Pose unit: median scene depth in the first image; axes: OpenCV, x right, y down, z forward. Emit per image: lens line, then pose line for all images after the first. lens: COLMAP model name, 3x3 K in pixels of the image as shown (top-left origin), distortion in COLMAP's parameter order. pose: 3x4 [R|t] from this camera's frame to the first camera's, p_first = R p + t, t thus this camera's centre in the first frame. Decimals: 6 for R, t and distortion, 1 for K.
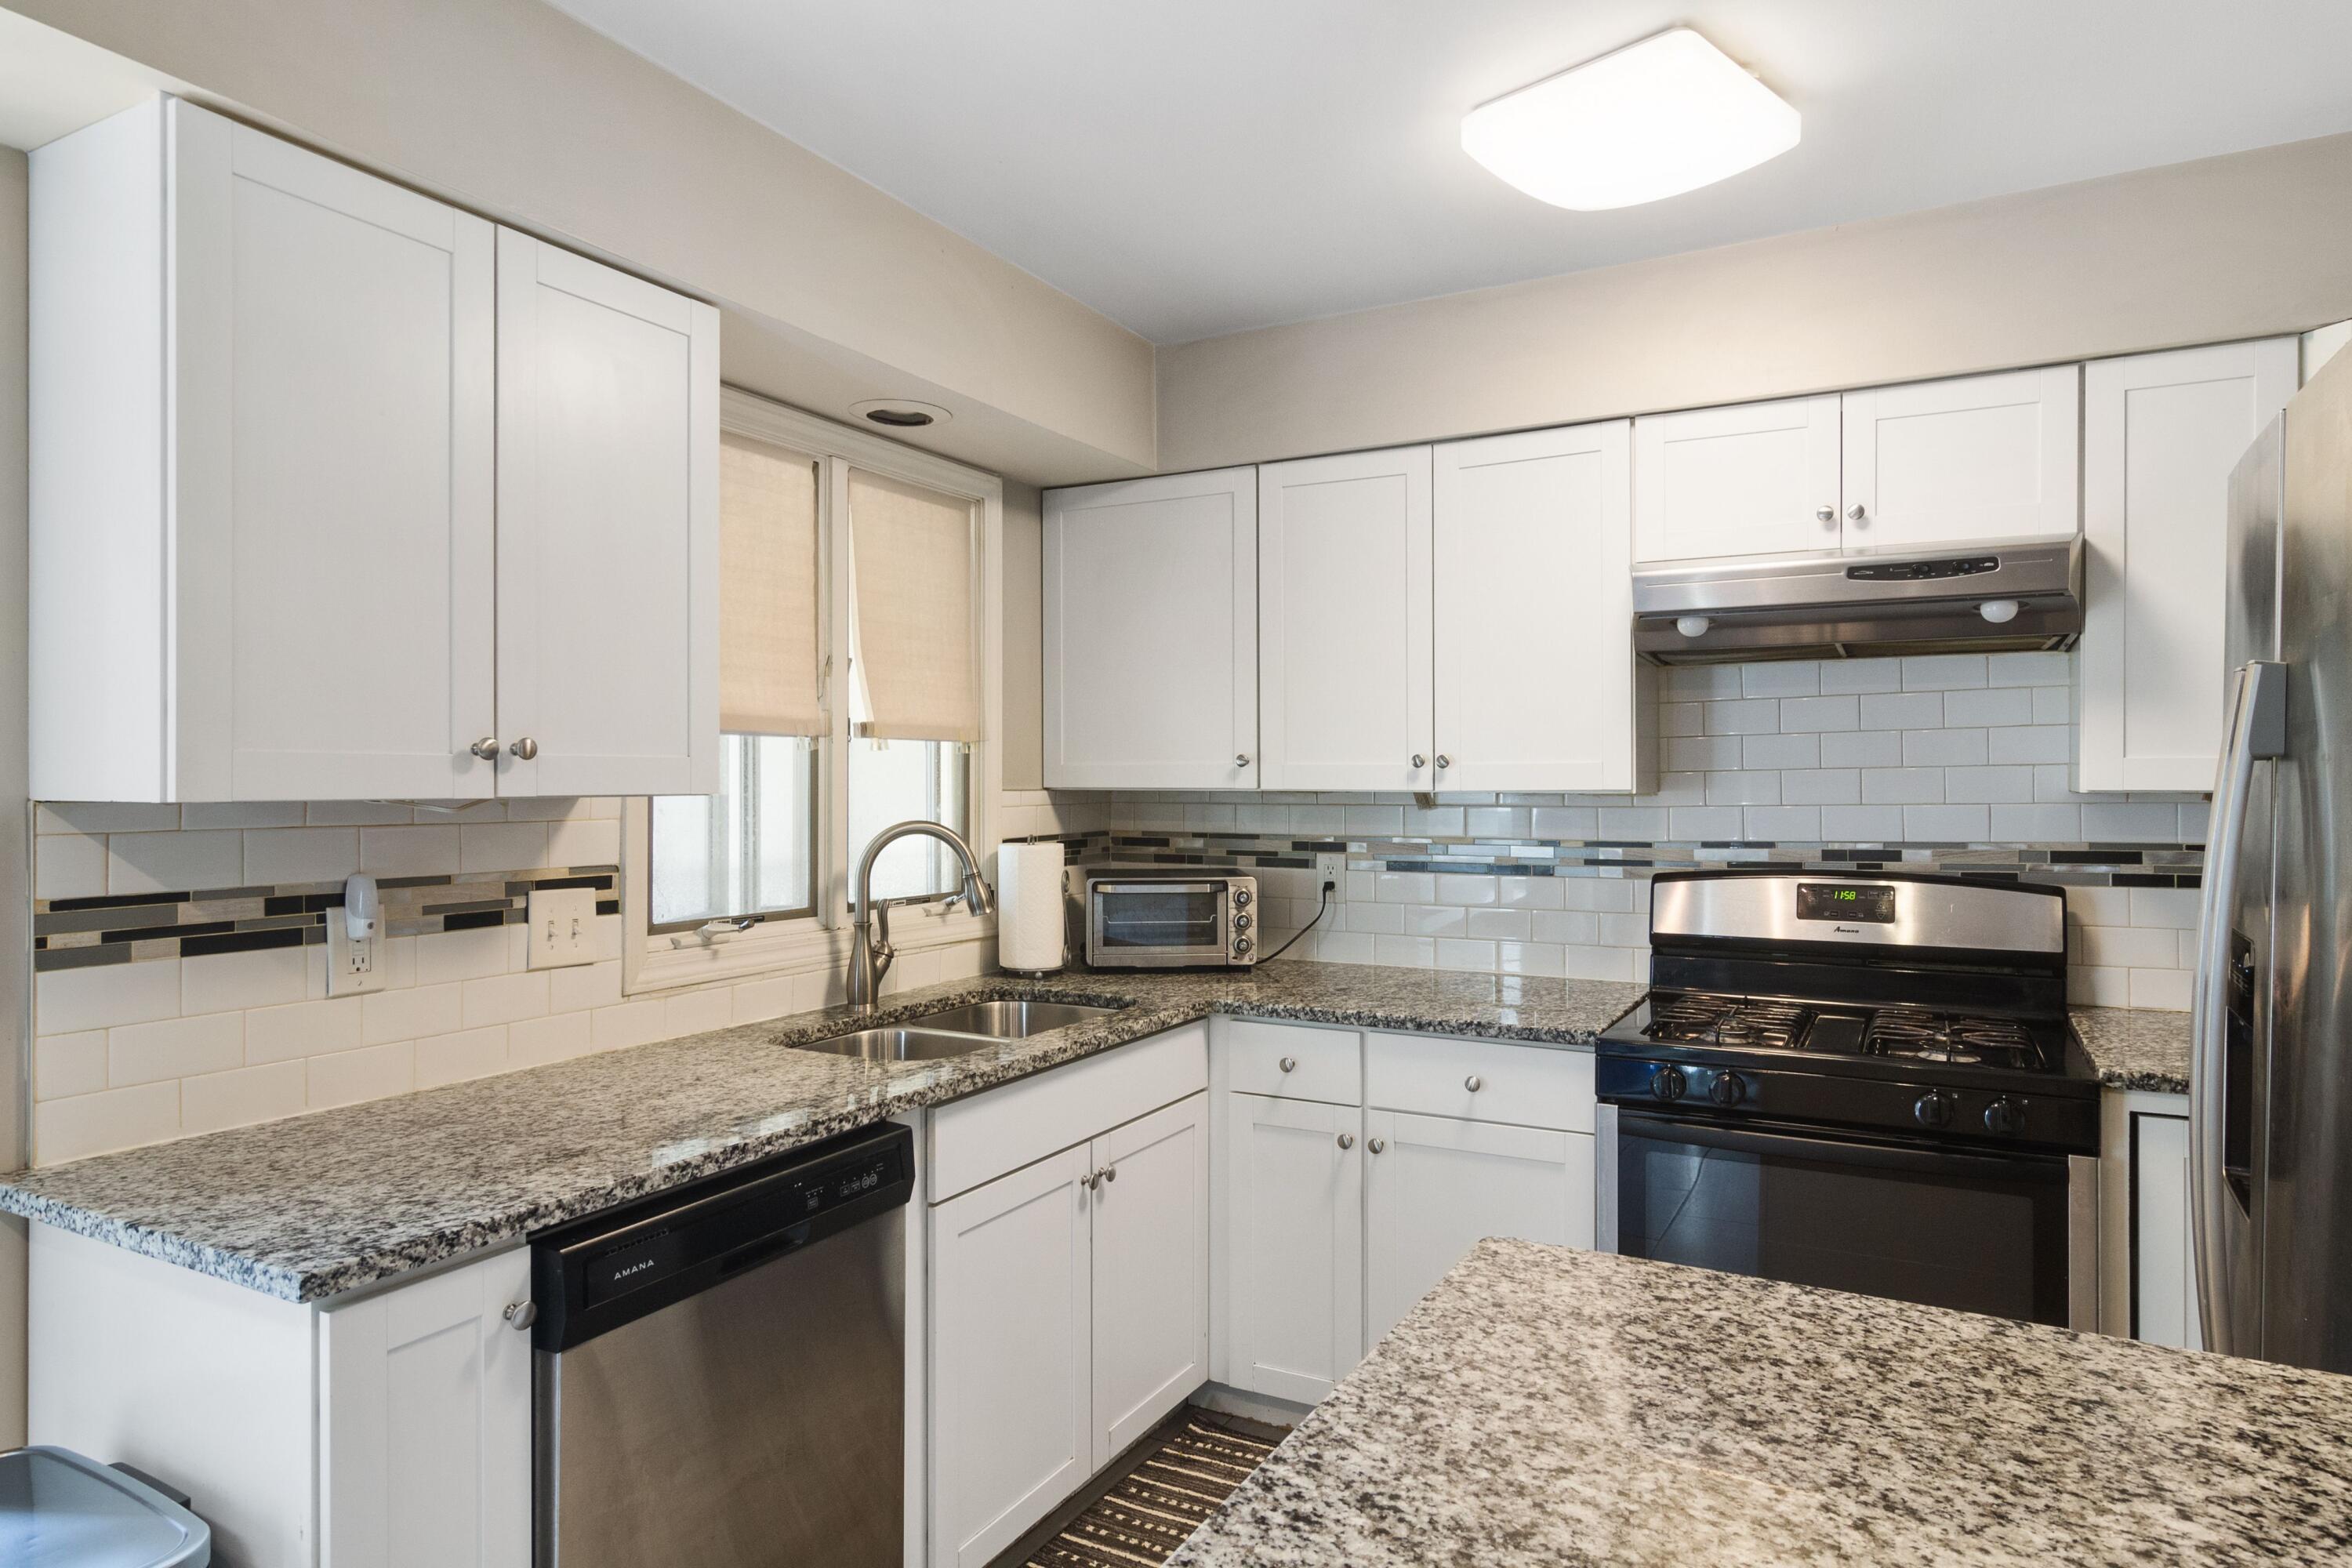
lens RADIAL K [[1364.5, 0, 1182.8], [0, 1364.5, 780.5], [0, 0, 1]] dist [-0.002908, 0.000171]
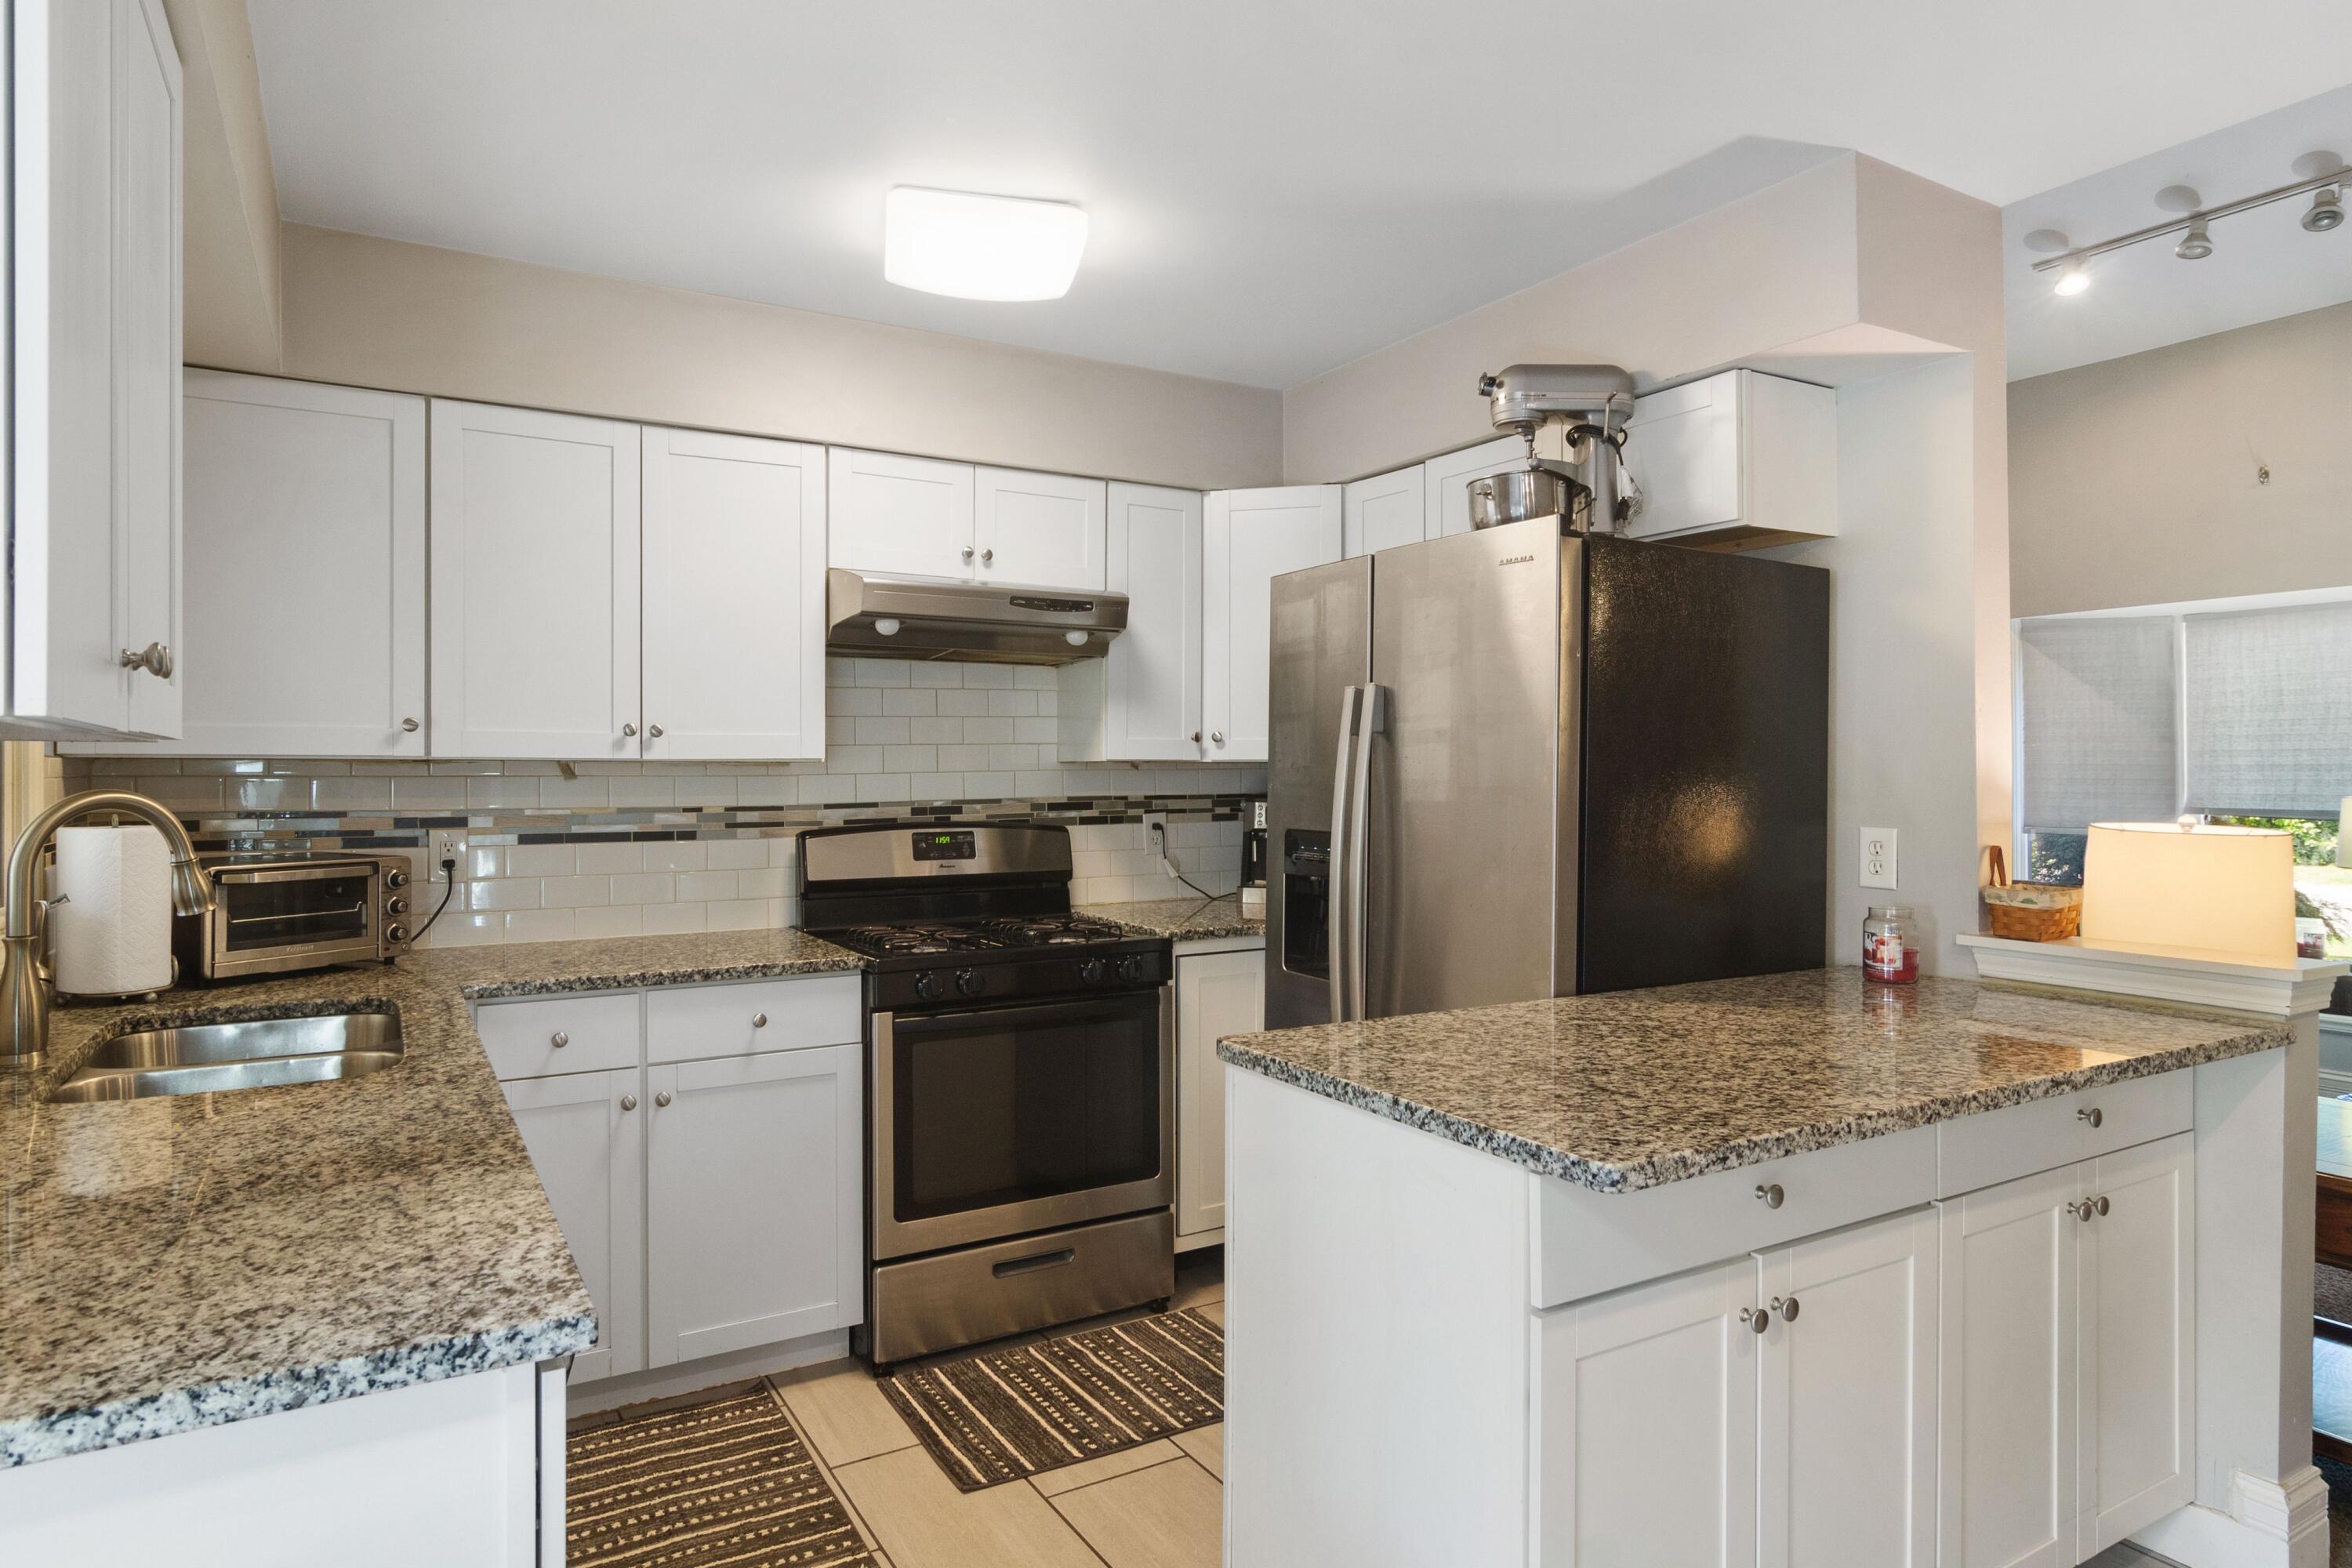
lens RADIAL K [[1350.6, 0, 1178.8], [0, 1350.6, 770.4], [0, 0, 1]] dist [-0.004671, 0.002709]
pose [[0.508742, 0.003099, 0.860914, -0.531016], [0.001684, 0.999988, -0.004594, 0.023305], [-0.860918, 0.003787, 0.508730, 0.139760]]
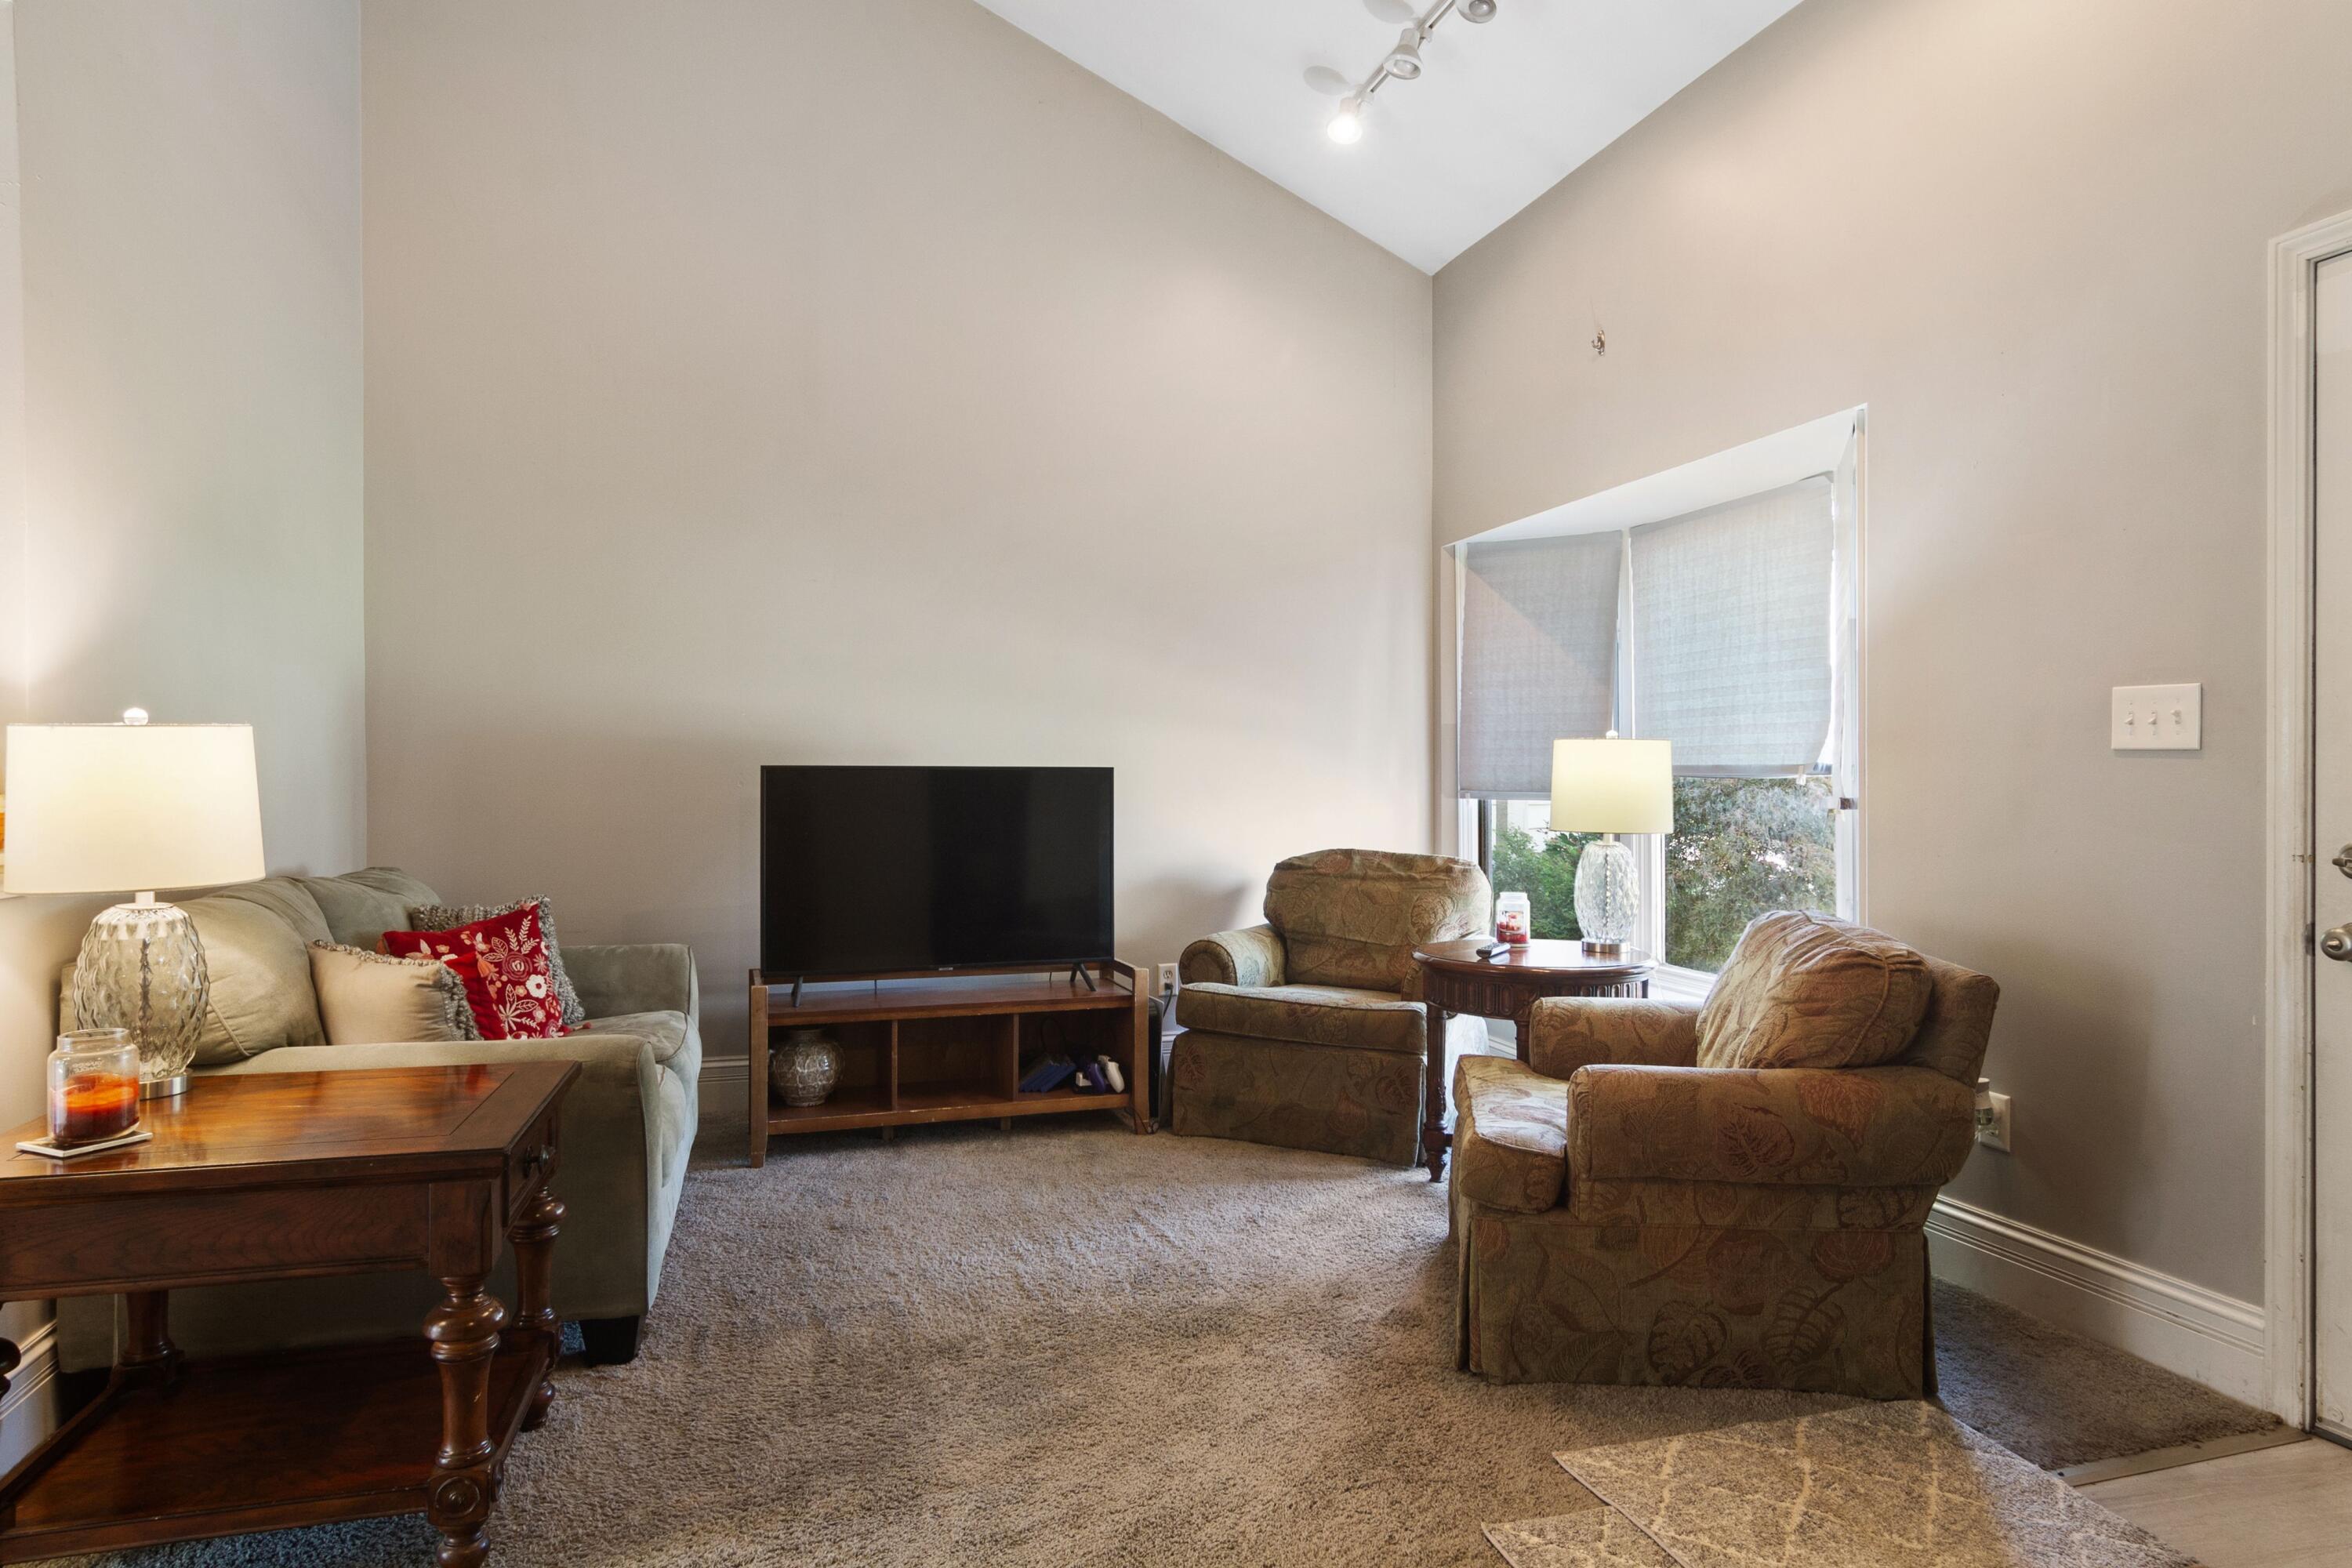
lens RADIAL K [[1356.8, 0, 1176.0], [0, 1356.8, 784.0], [0, 0, 1]] dist [-0.000157, 0.001913]
pose [[0.694860, -0.003315, 0.719137, 0.487952], [0.001619, 0.999994, 0.003045, 0.093893], [-0.719143, -0.000951, 0.694861, -0.970584]]
